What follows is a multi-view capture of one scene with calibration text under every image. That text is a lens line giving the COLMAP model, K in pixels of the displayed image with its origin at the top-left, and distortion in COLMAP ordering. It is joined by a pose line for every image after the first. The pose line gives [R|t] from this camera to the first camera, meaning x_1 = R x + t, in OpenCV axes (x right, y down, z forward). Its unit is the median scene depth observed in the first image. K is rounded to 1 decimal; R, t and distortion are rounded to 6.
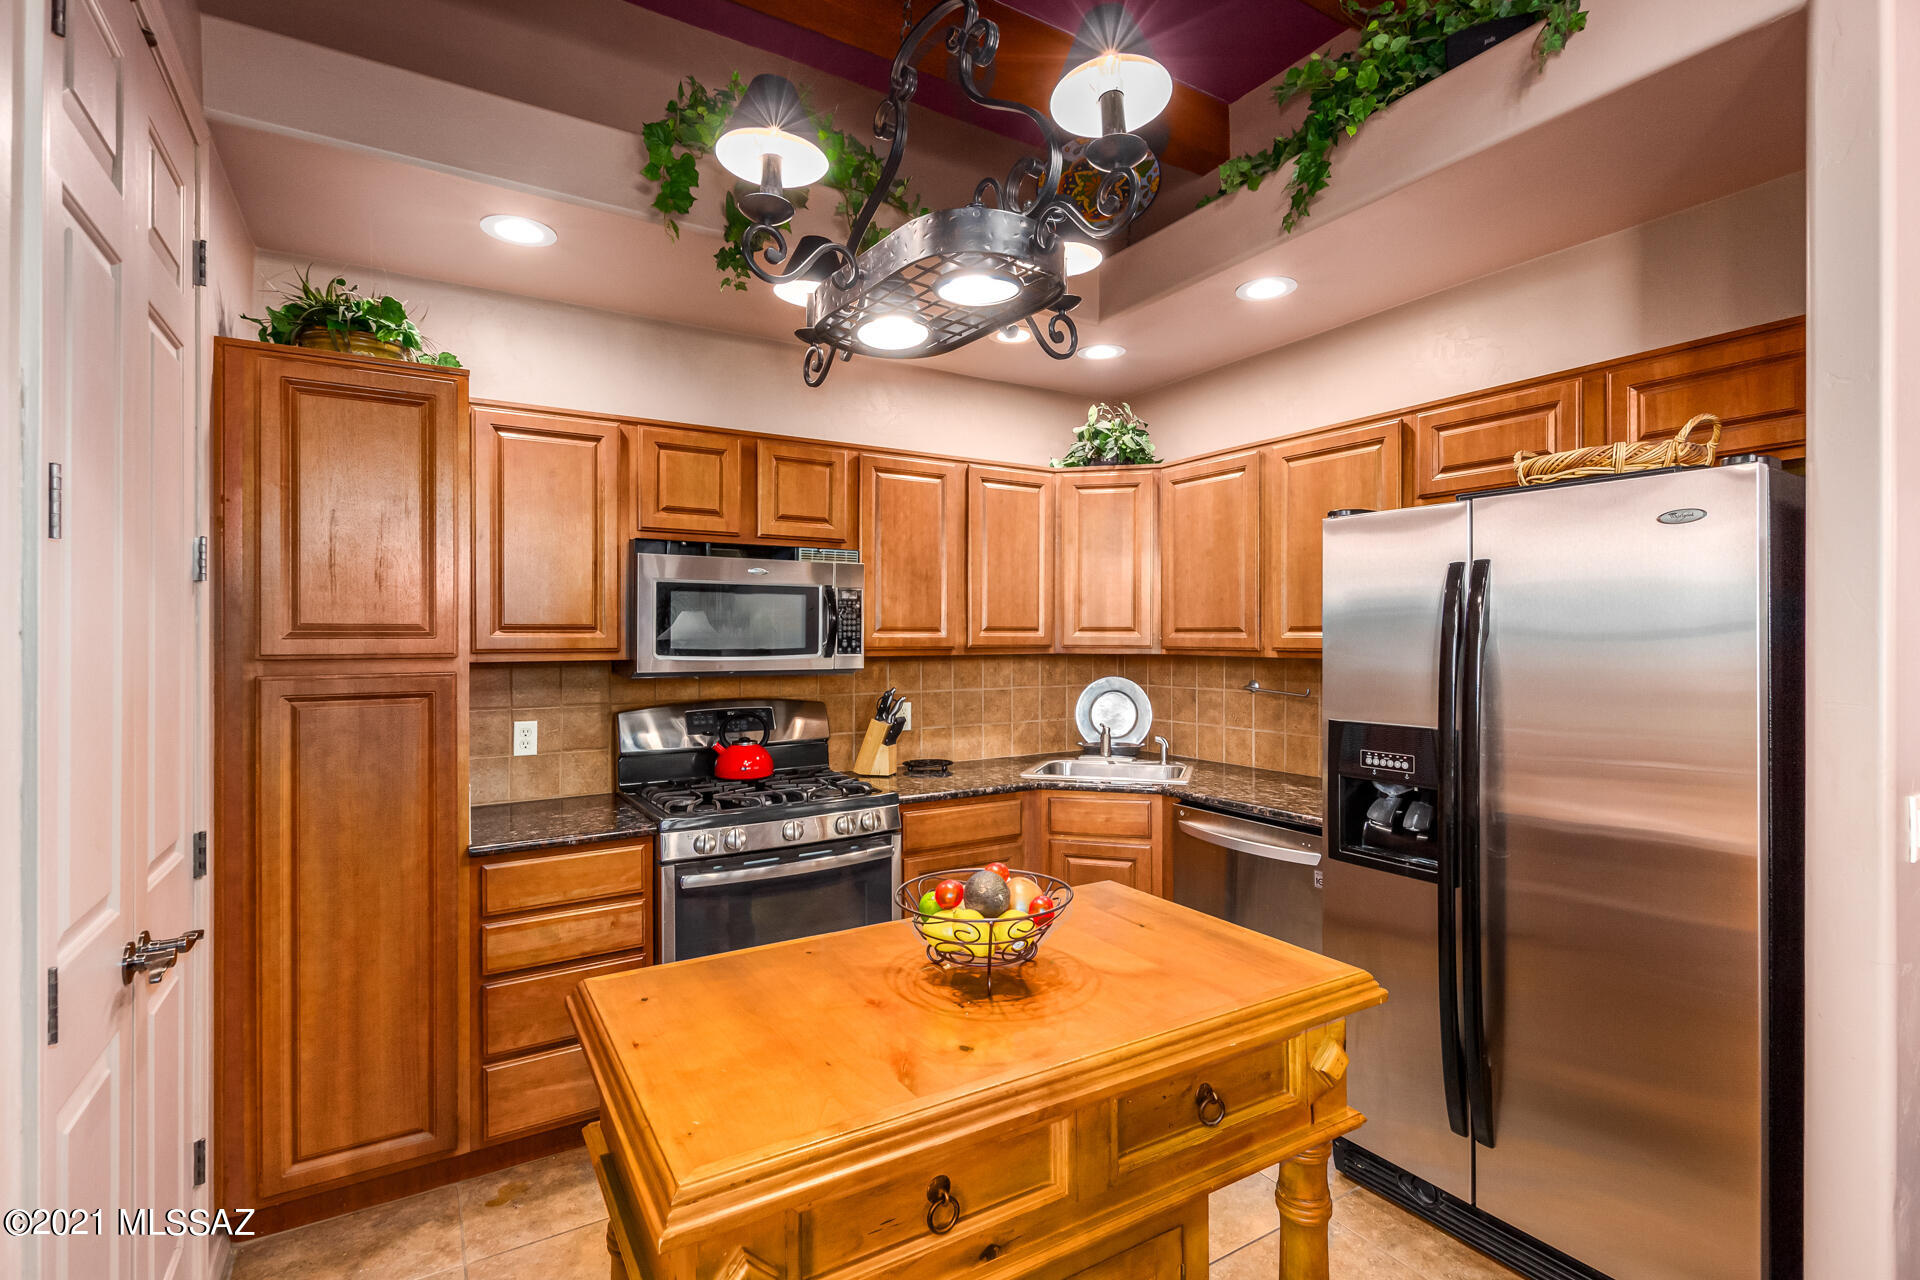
lens RADIAL K [[885.6, 0, 956.5], [0, 885.6, 636.2], [0, 0, 1]] dist [0.011172, -0.004787]
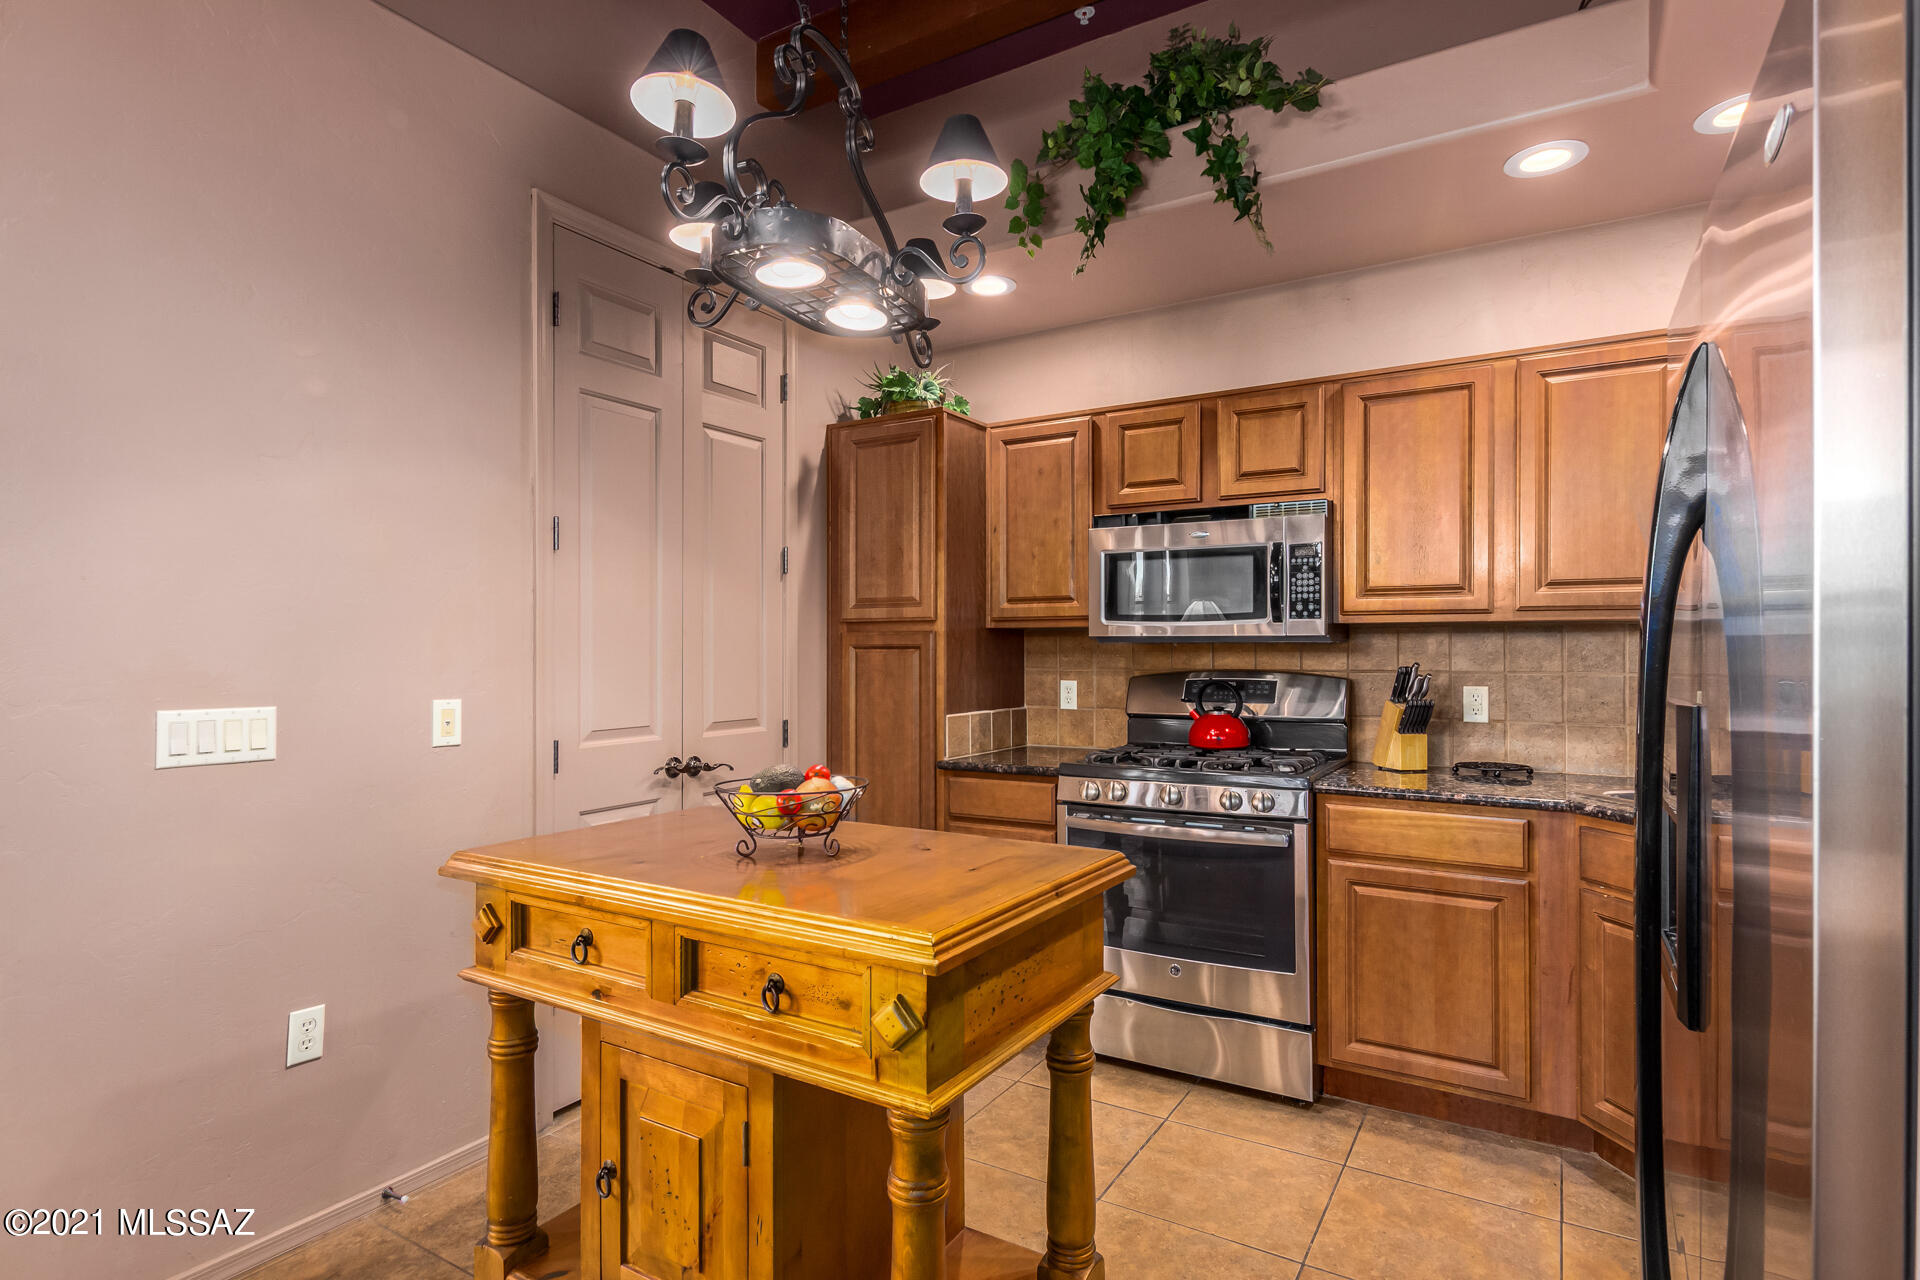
lens RADIAL K [[980.3, 0, 947.9], [0, 980.3, 645.5], [0, 0, 1]] dist [0.015808, 0.001196]
pose [[0.461035, 0.000582, -0.887382, 0.613887], [0.003962, 0.999988, 0.002714, 0.044997], [0.887373, -0.004767, 0.461027, 0.251833]]
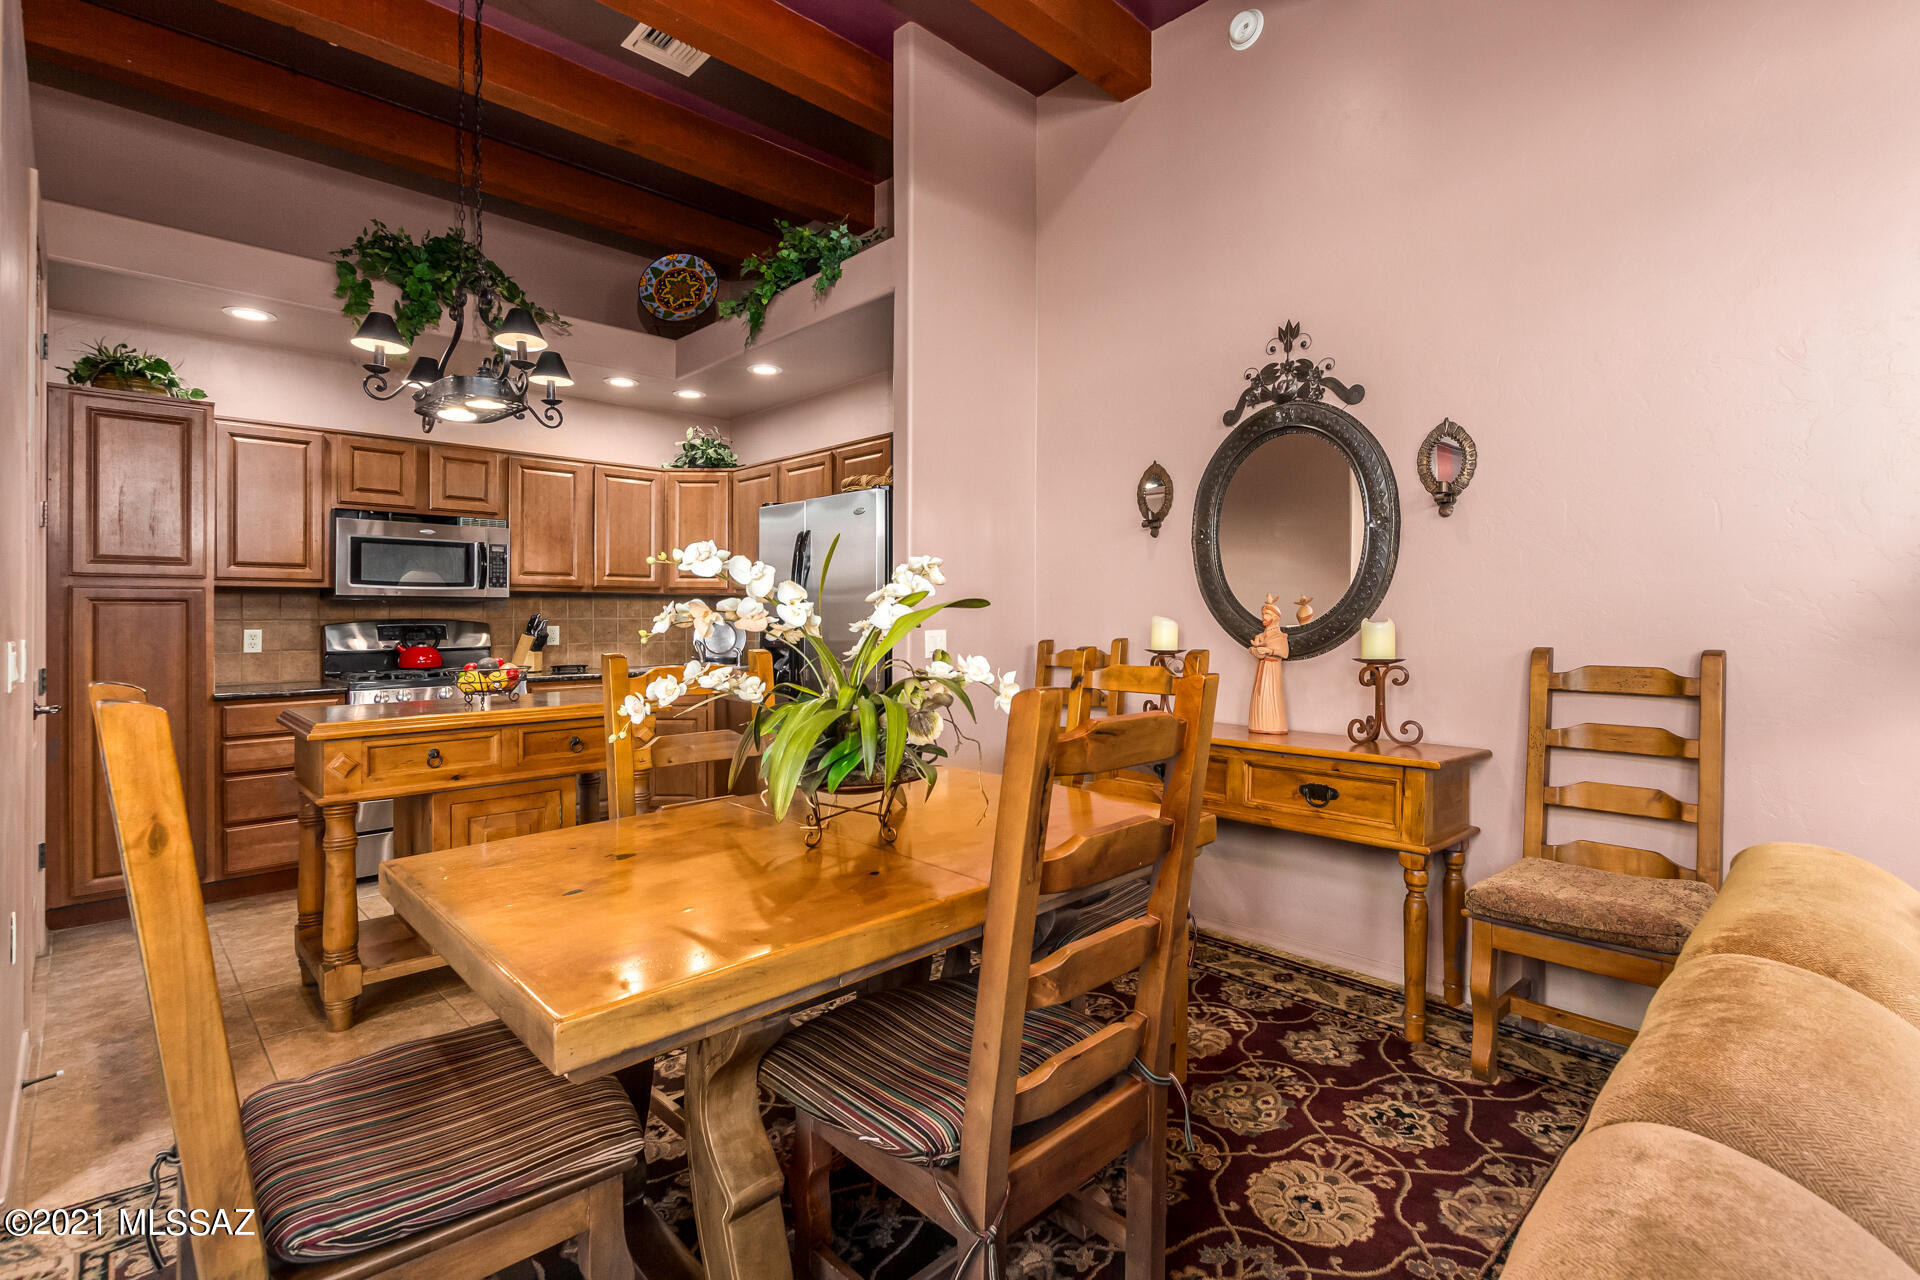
lens RADIAL K [[885.6, 0, 958.1], [0, 885.6, 612.3], [0, 0, 1]] dist [0.011172, -0.004787]
pose [[0.975176, 0.000165, 0.221433, 0.333724], [0.000629, 0.999994, -0.003516, 0.073075], [-0.221432, 0.003569, 0.975169, -0.710049]]
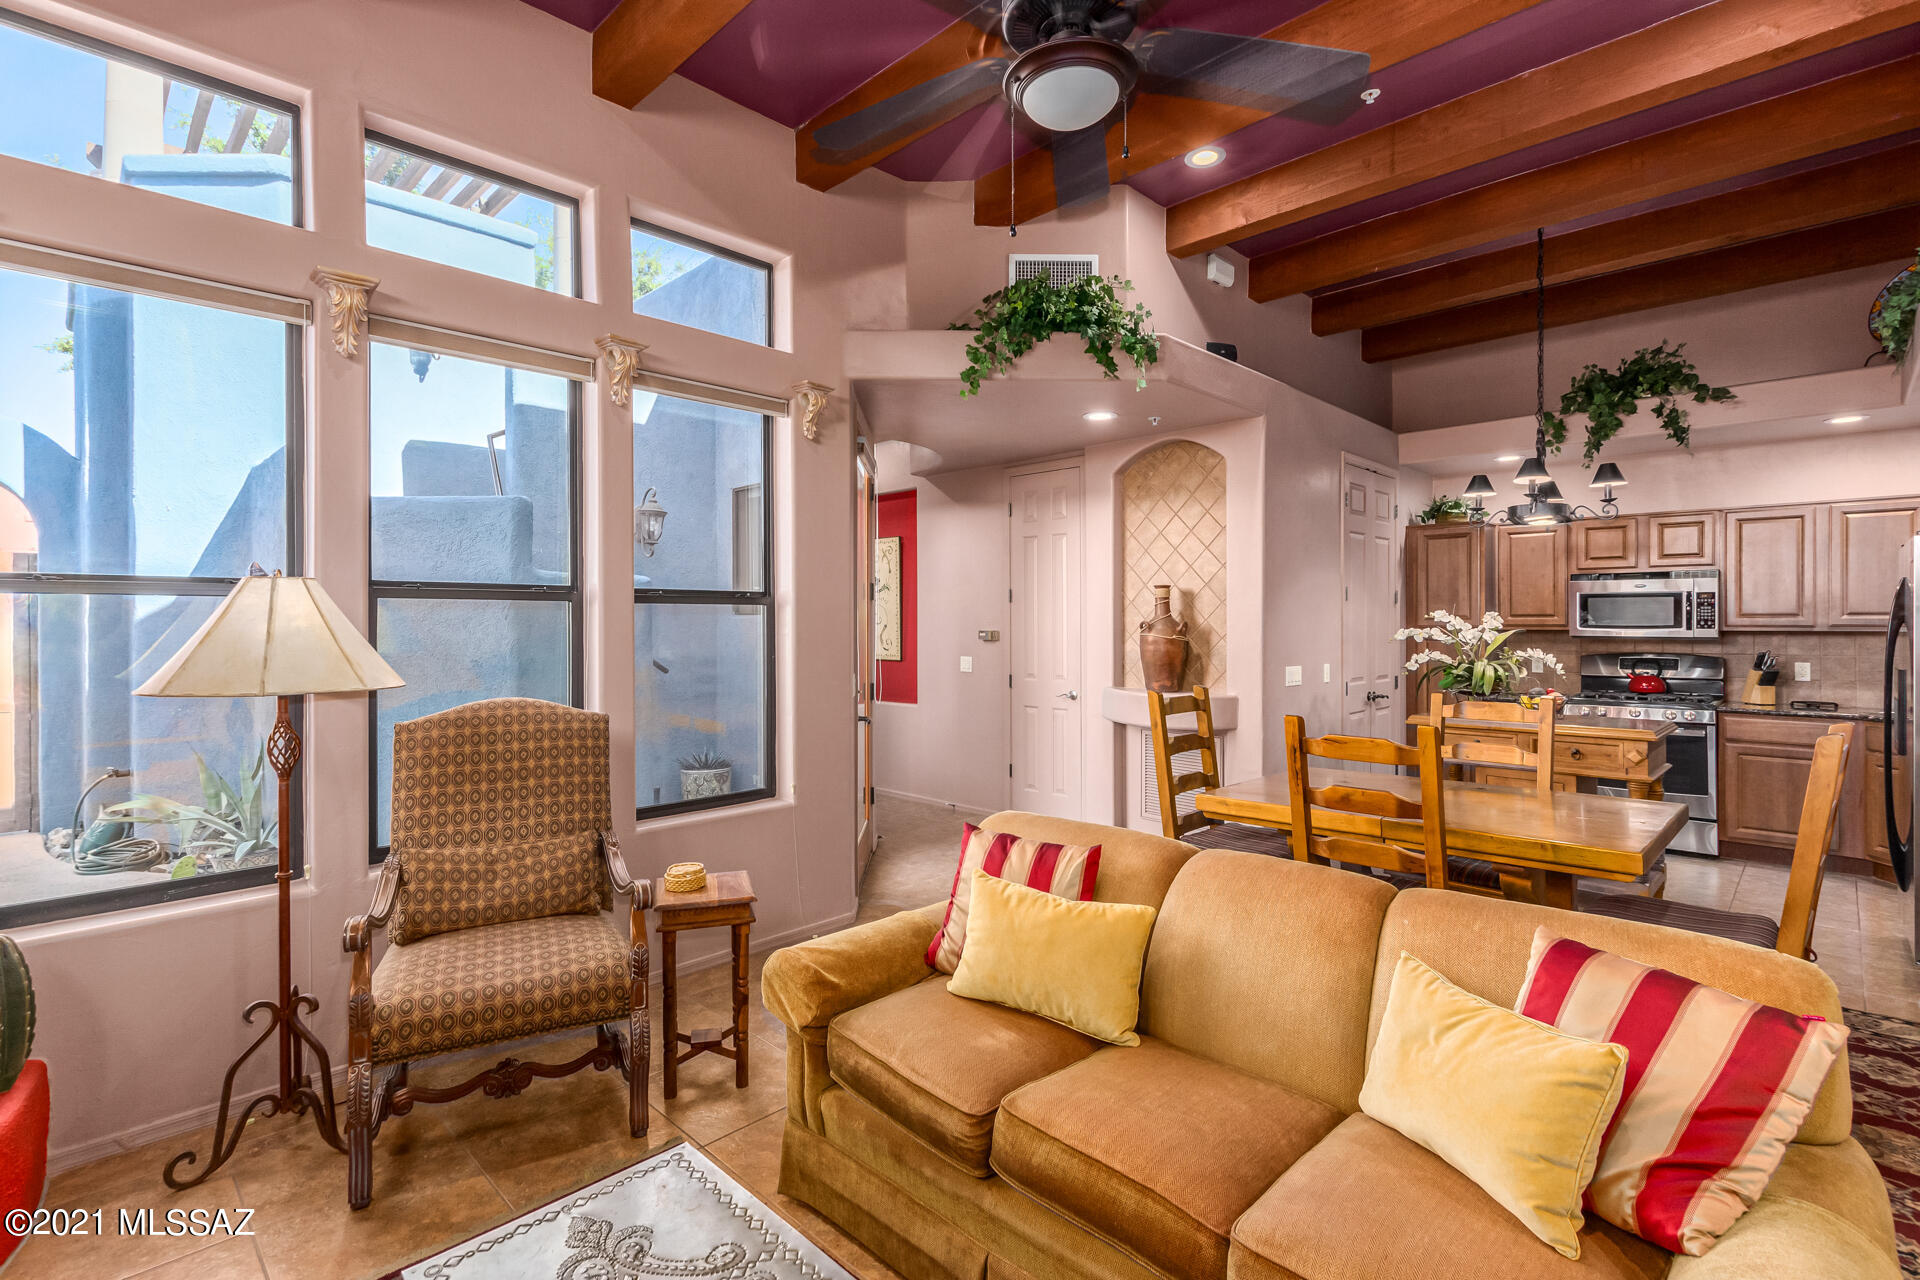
lens RADIAL K [[885.6, 0, 969.9], [0, 885.6, 619.9], [0, 0, 1]] dist [0.011172, -0.004787]
pose [[0.265254, -0.000398, -0.964178, 1.291738], [0.004446, 0.999990, 0.000810, -0.005834], [0.964168, -0.004501, 0.265253, -0.964706]]
